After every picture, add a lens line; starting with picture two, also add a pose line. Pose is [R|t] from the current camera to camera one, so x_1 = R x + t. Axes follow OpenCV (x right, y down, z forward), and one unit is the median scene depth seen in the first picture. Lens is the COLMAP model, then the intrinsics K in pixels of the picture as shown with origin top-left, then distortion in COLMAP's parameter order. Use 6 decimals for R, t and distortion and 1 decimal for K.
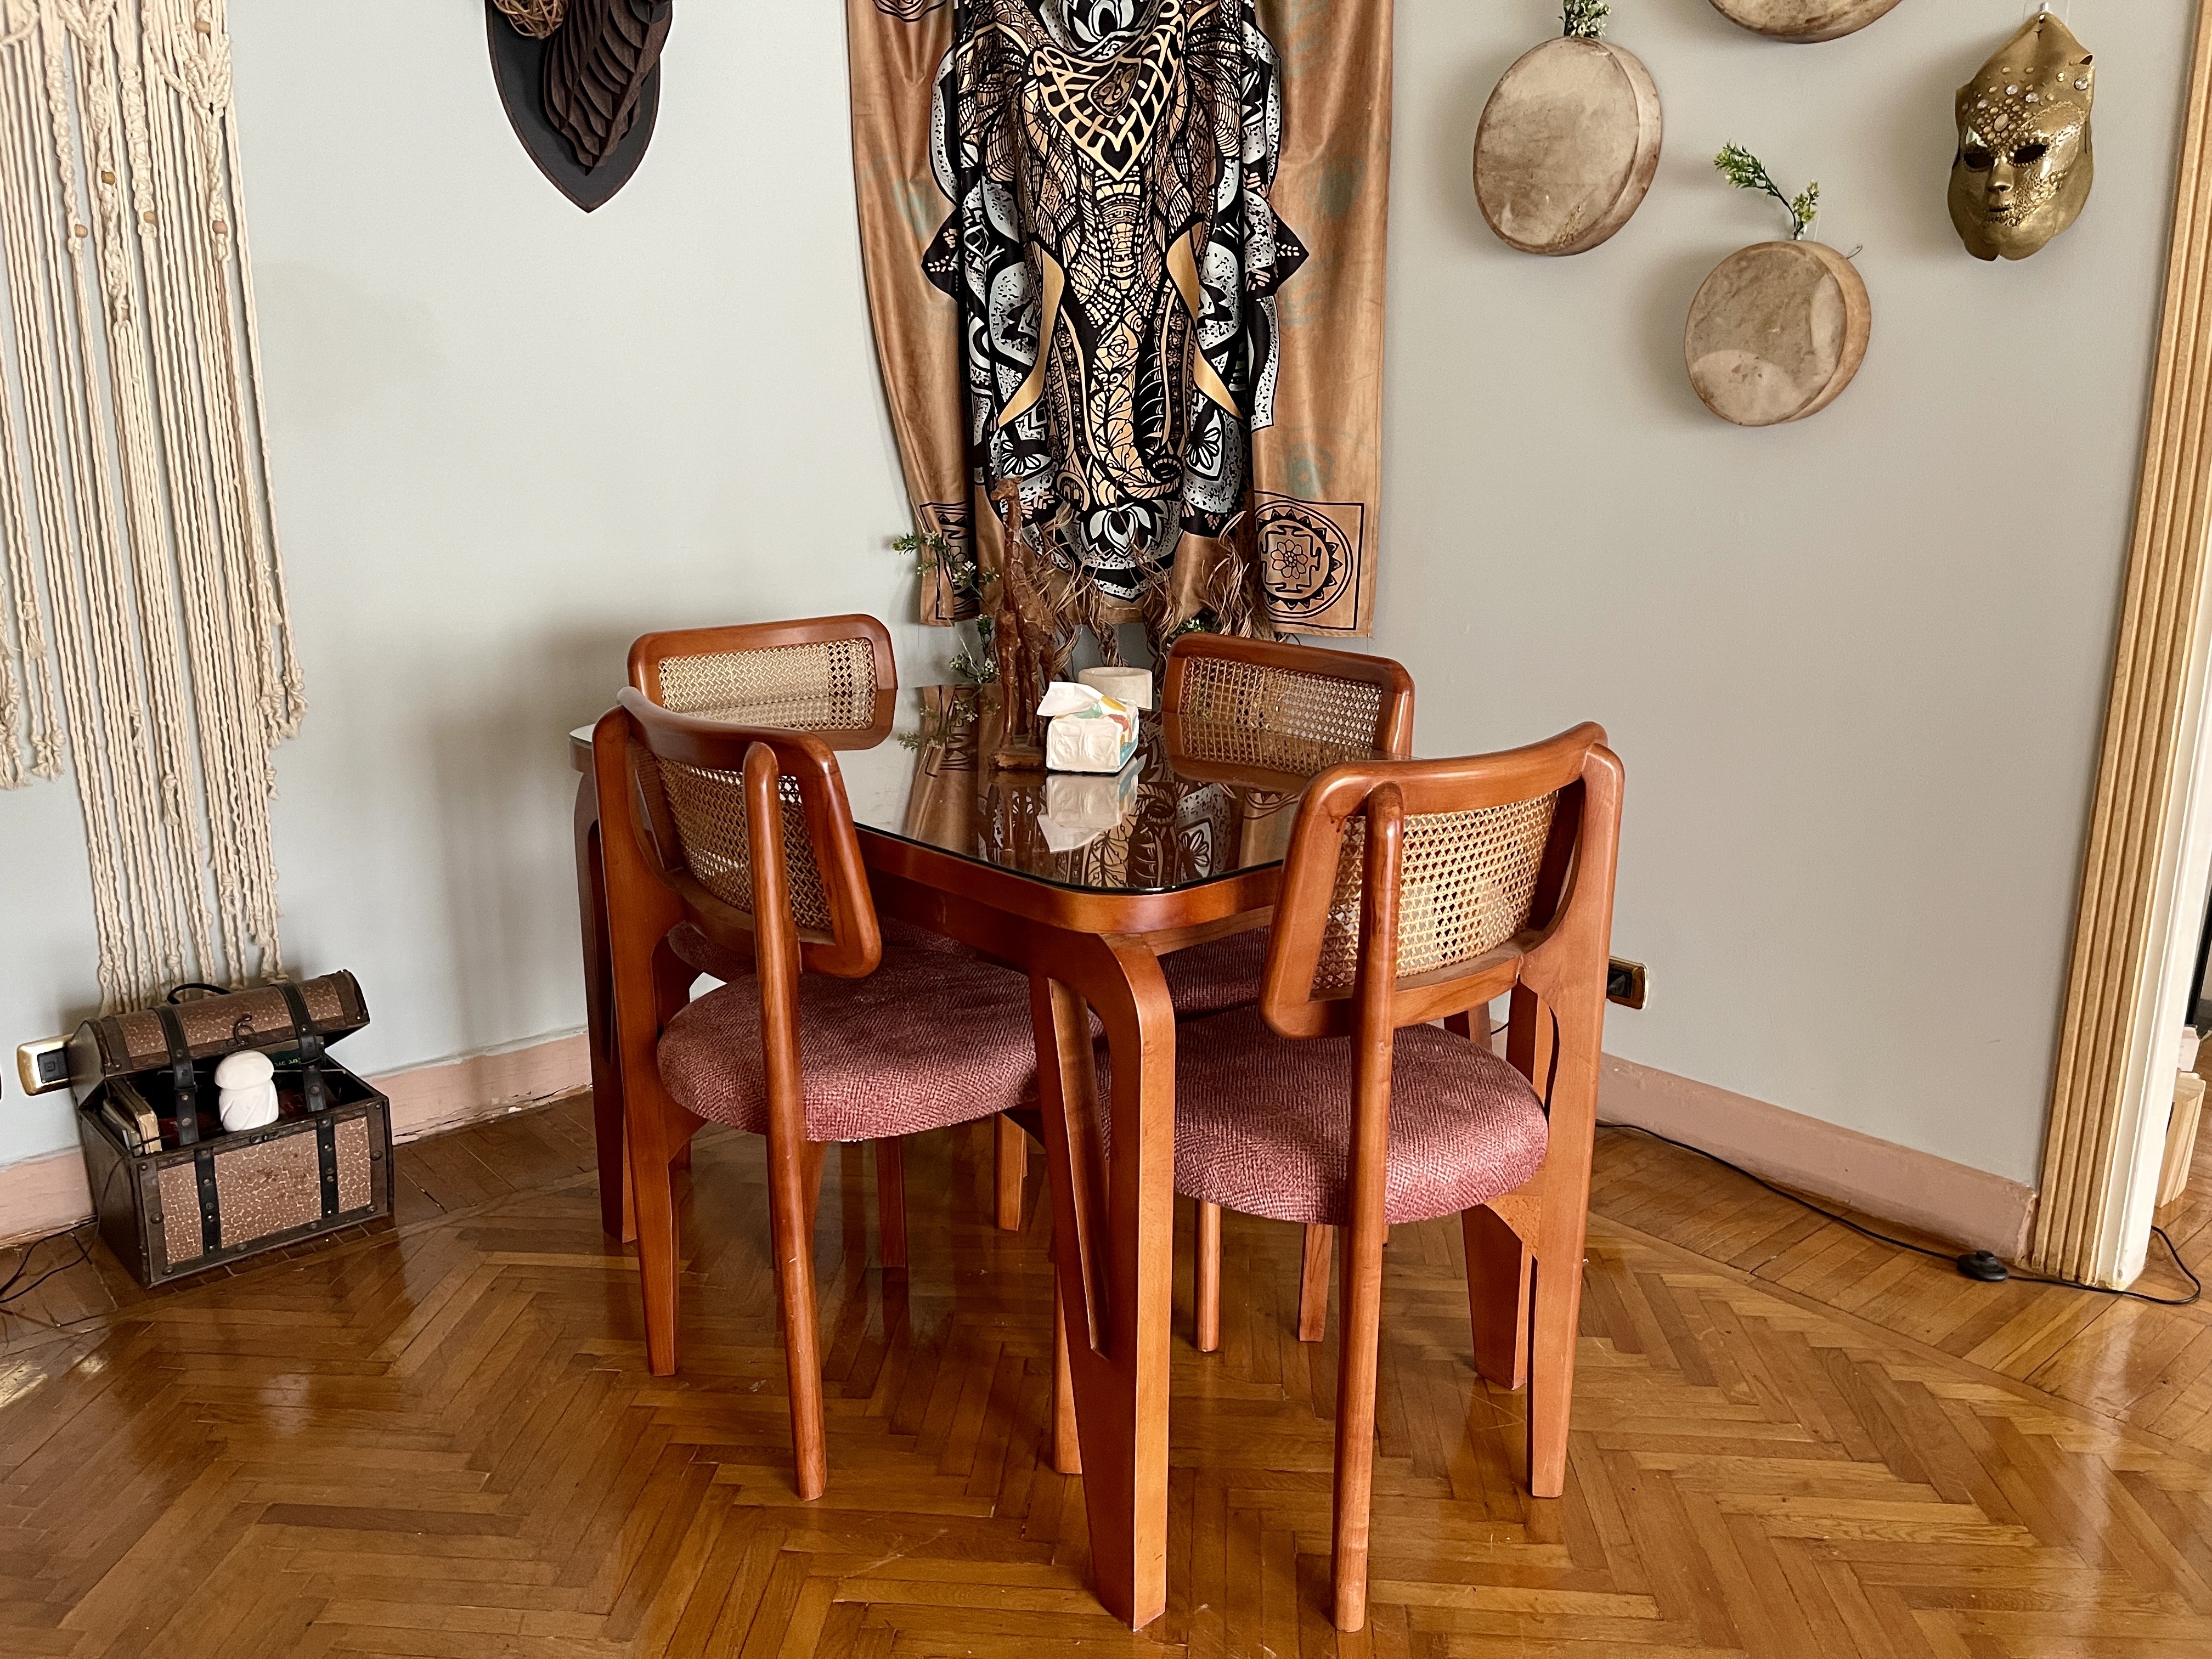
lens RADIAL K [[1646.8, 0, 1122.1], [0, 1646.8, 831.7], [0, 0, 1]] dist [0.004531, 0.007168]
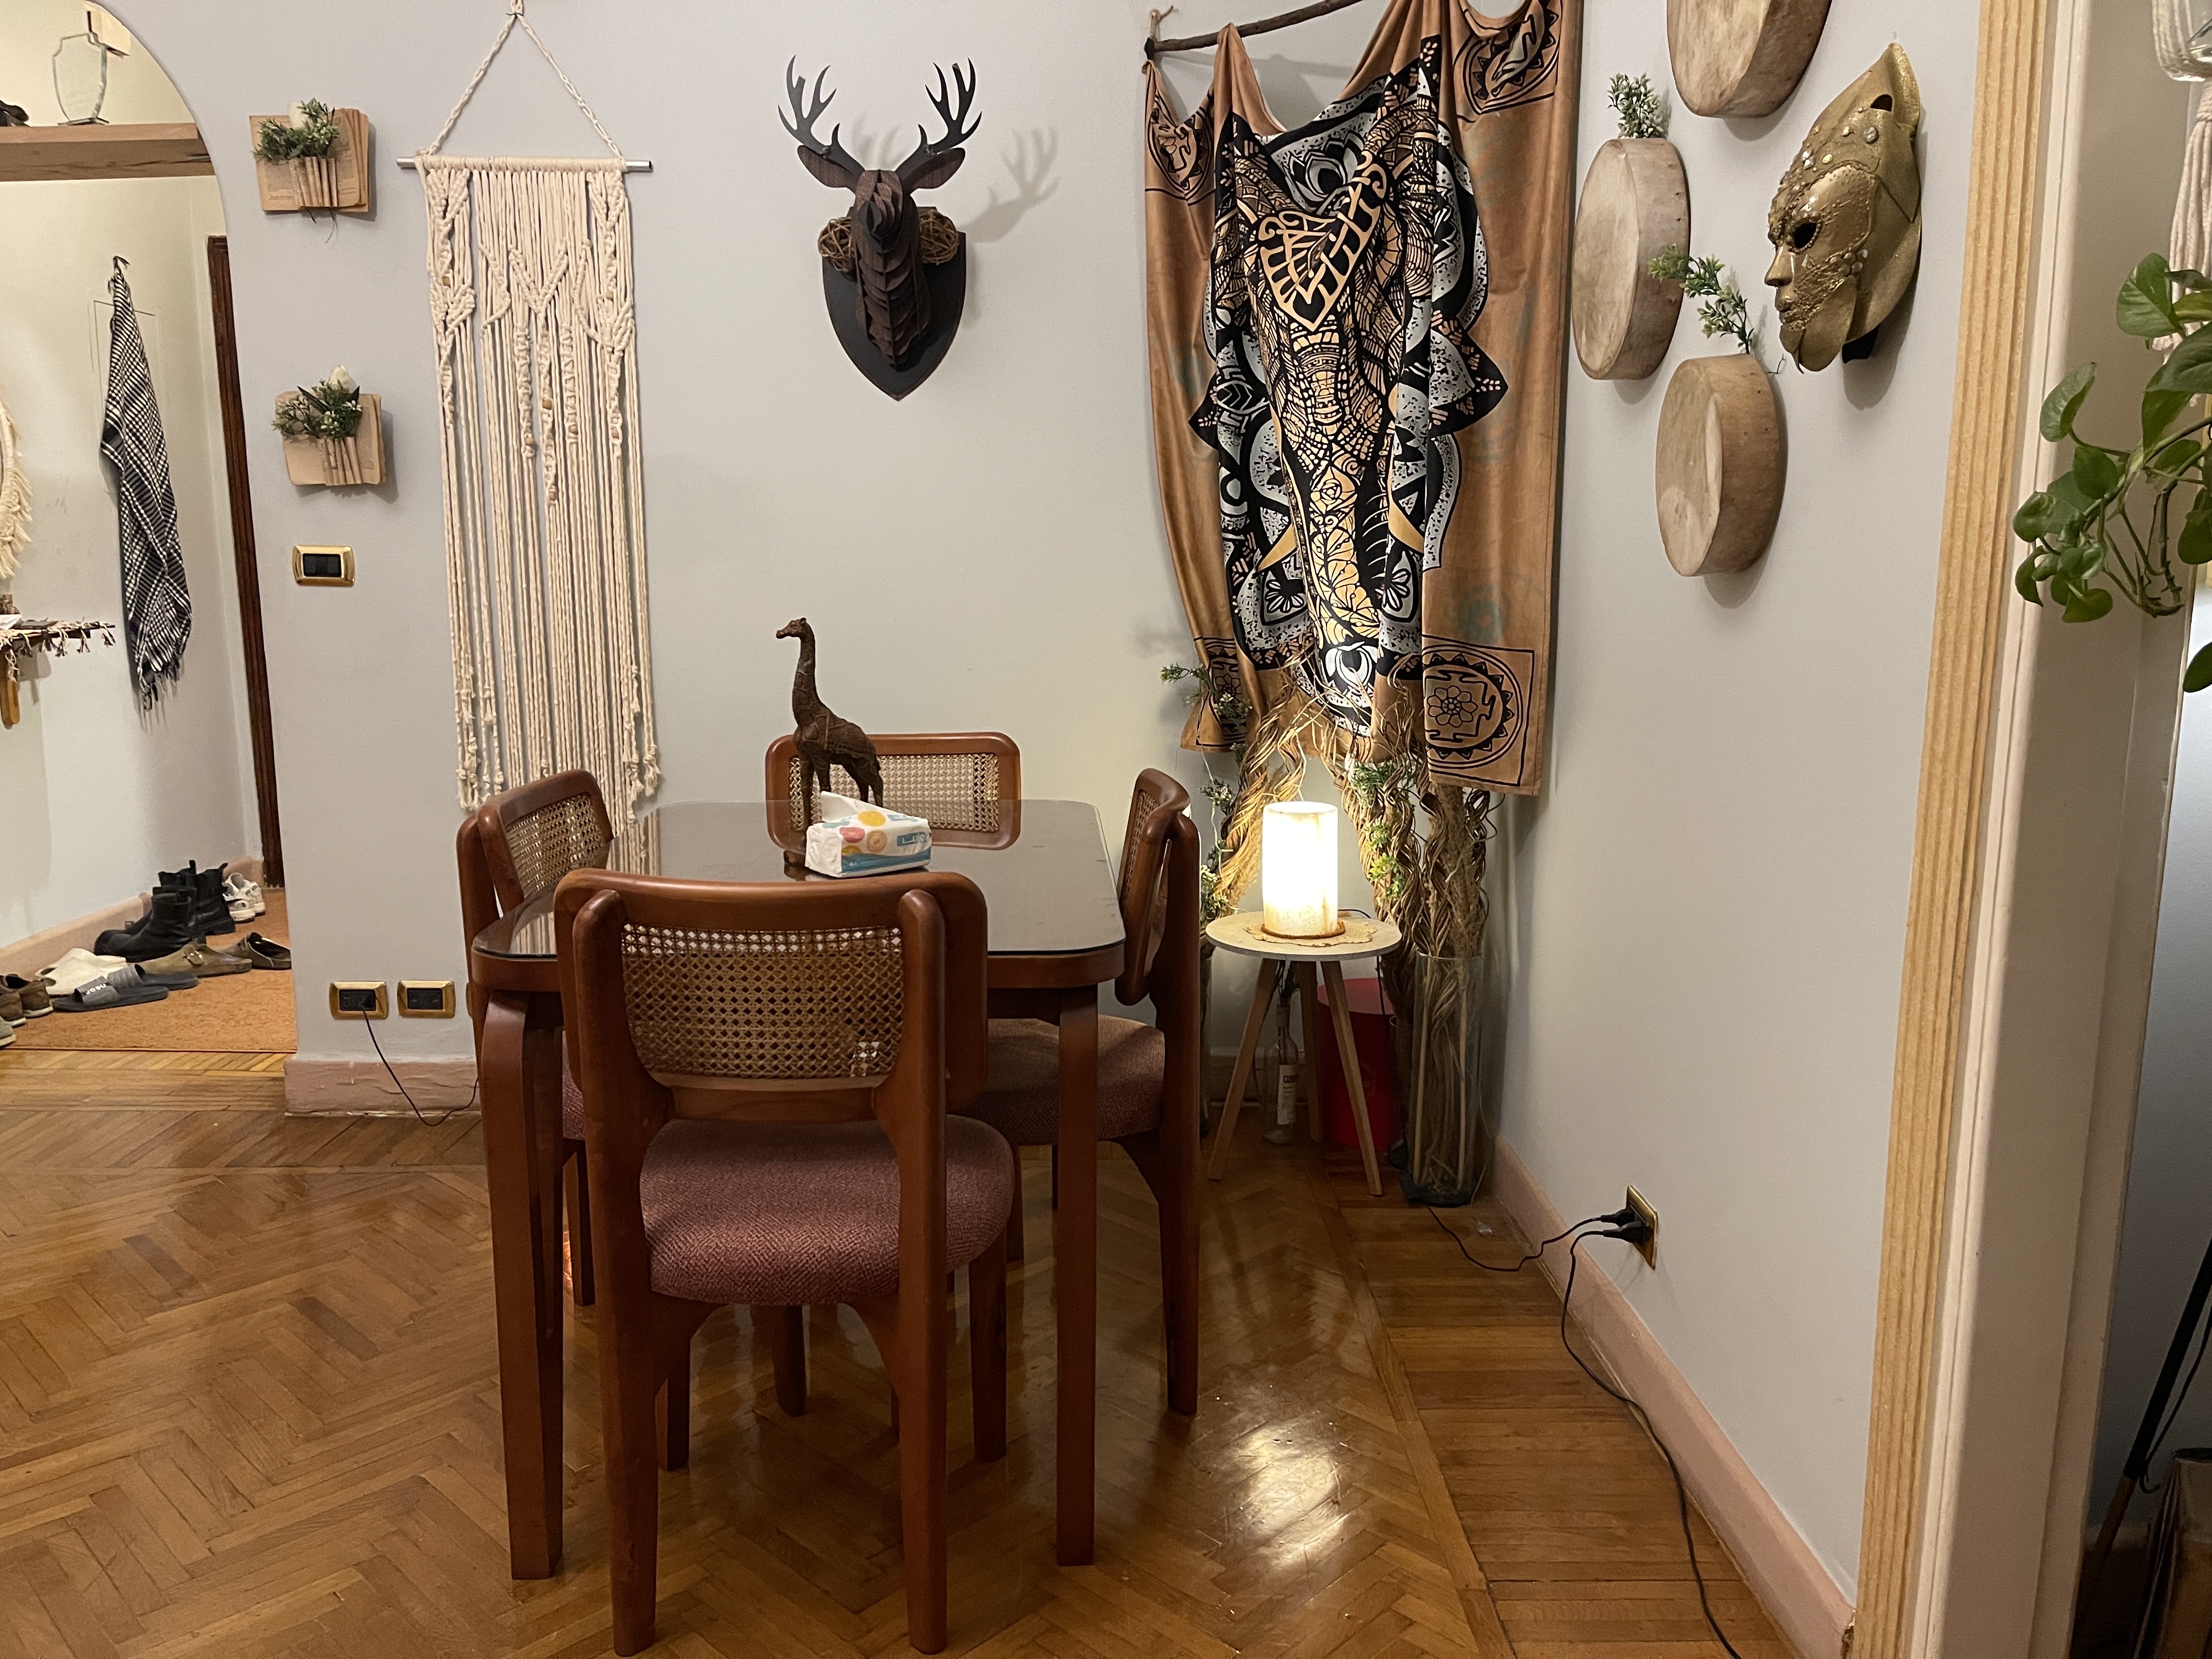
lens RADIAL K [[1678.9, 0, 1116.6], [0, 1678.9, 842.7], [0, 0, 1]] dist [0.026465, 0.000806]
pose [[0.766432, 0.105278, -0.633639, 0.591758], [-0.147301, 0.988995, -0.013851, -0.047610], [0.625207, 0.103952, 0.773505, 0.144974]]
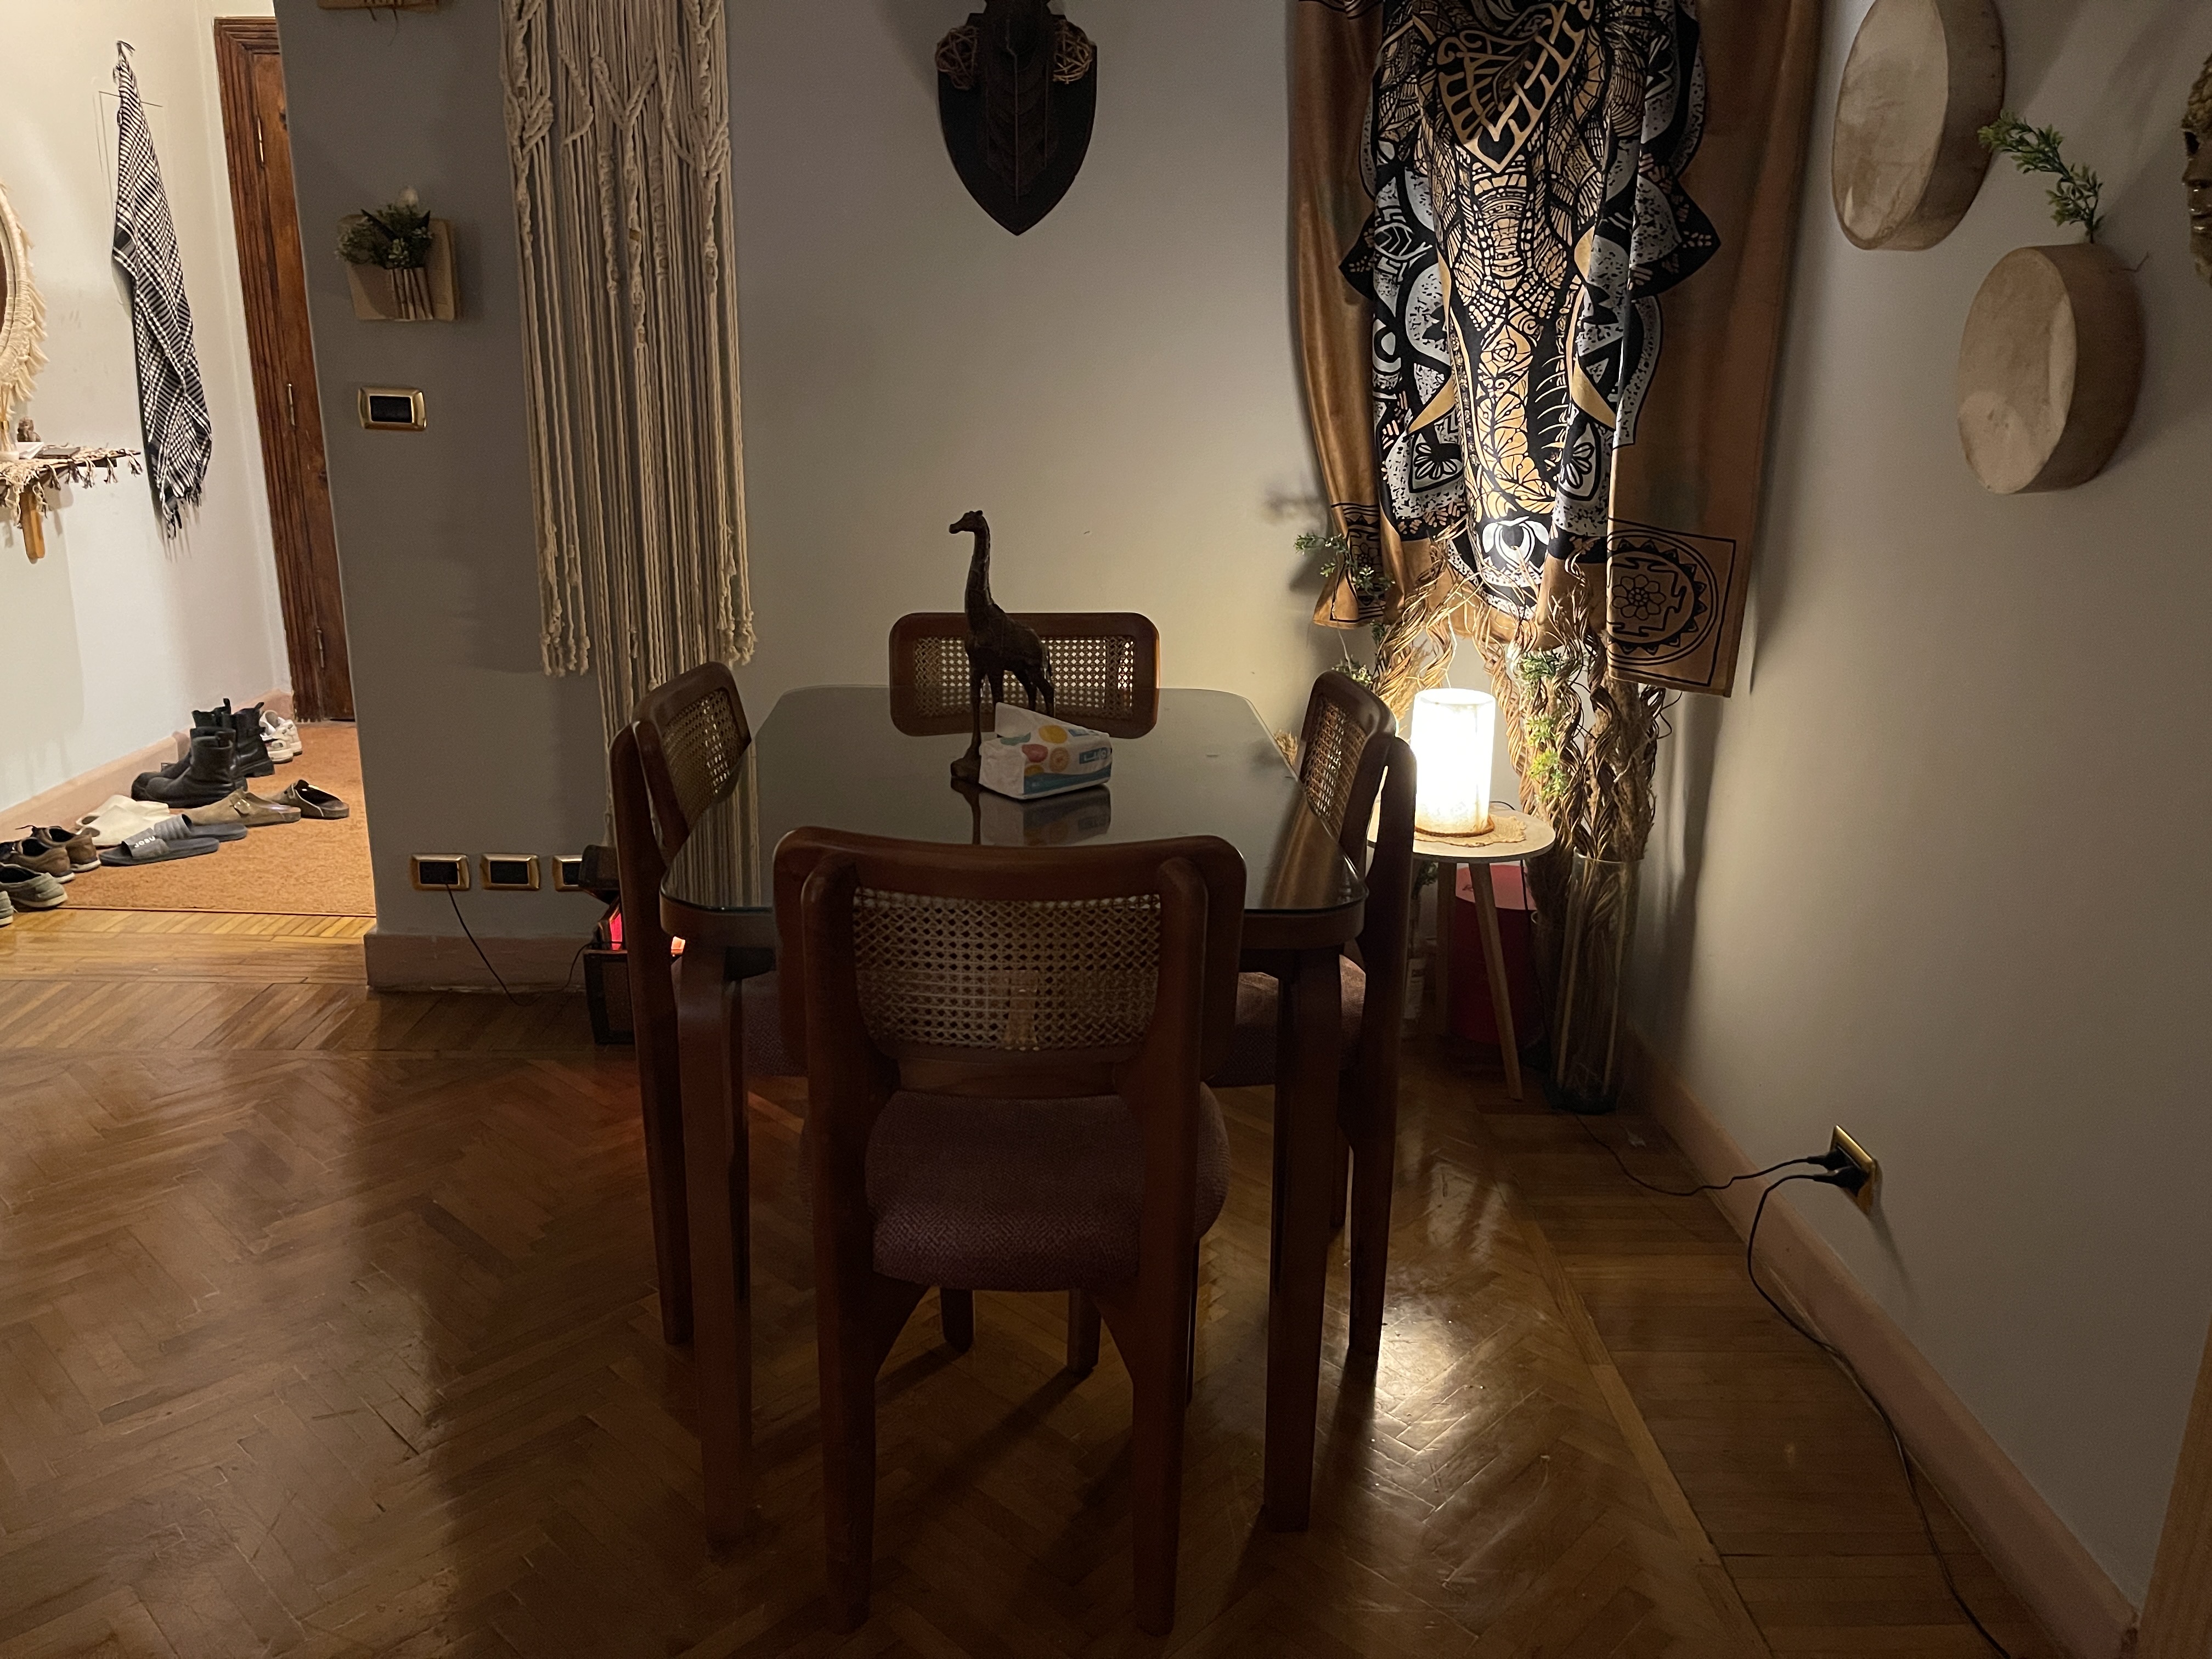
lens RADIAL K [[1696.6, 0, 1106.0], [0, 1696.6, 829.5], [0, 0, 1]] dist [-0.005277, 0.090706]
pose [[0.768474, 0.185054, -0.612538, 0.475059], [-0.162114, 0.982343, 0.093393, -0.084849], [0.619004, 0.027531, 0.784905, 0.121132]]
